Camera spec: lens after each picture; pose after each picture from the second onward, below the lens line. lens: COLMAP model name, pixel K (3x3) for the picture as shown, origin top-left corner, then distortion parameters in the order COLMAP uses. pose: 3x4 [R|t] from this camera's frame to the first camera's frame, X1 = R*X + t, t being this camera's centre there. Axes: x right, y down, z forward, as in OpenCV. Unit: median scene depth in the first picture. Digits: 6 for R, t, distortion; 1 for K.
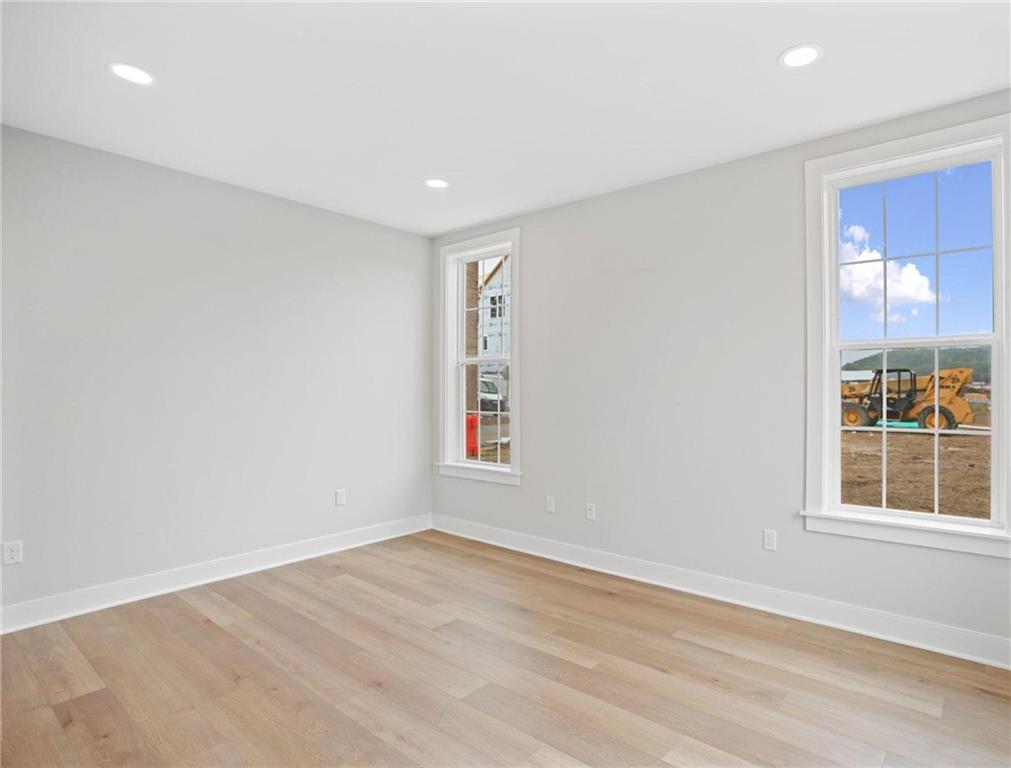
lens RADIAL K [[543.0, 0, 574.4], [0, 543.0, 385.8], [0, 0, 1]] dist [-0.063711, 0.034189]
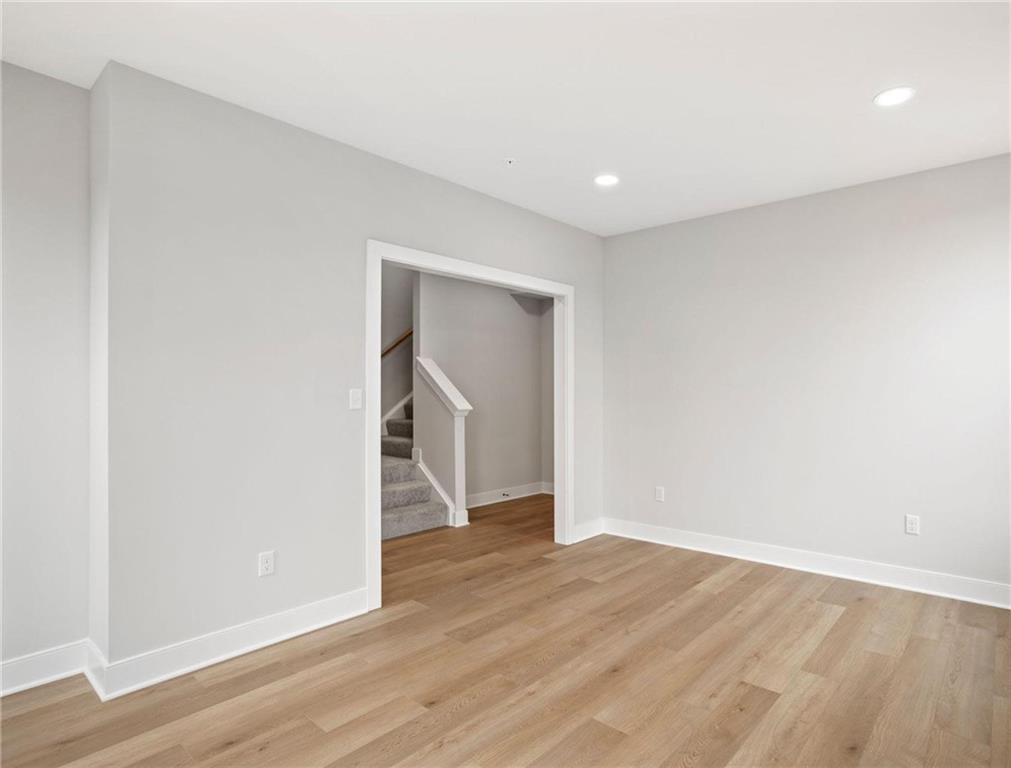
lens RADIAL K [[550.5, 0, 580.5], [0, 550.5, 391.4], [0, 0, 1]] dist [-0.066013, 0.043071]
pose [[-0.014905, -0.004395, -0.999879, 0.536277], [0.007617, 0.999961, -0.004509, 0.010046], [0.999860, -0.007683, -0.014871, 0.715492]]
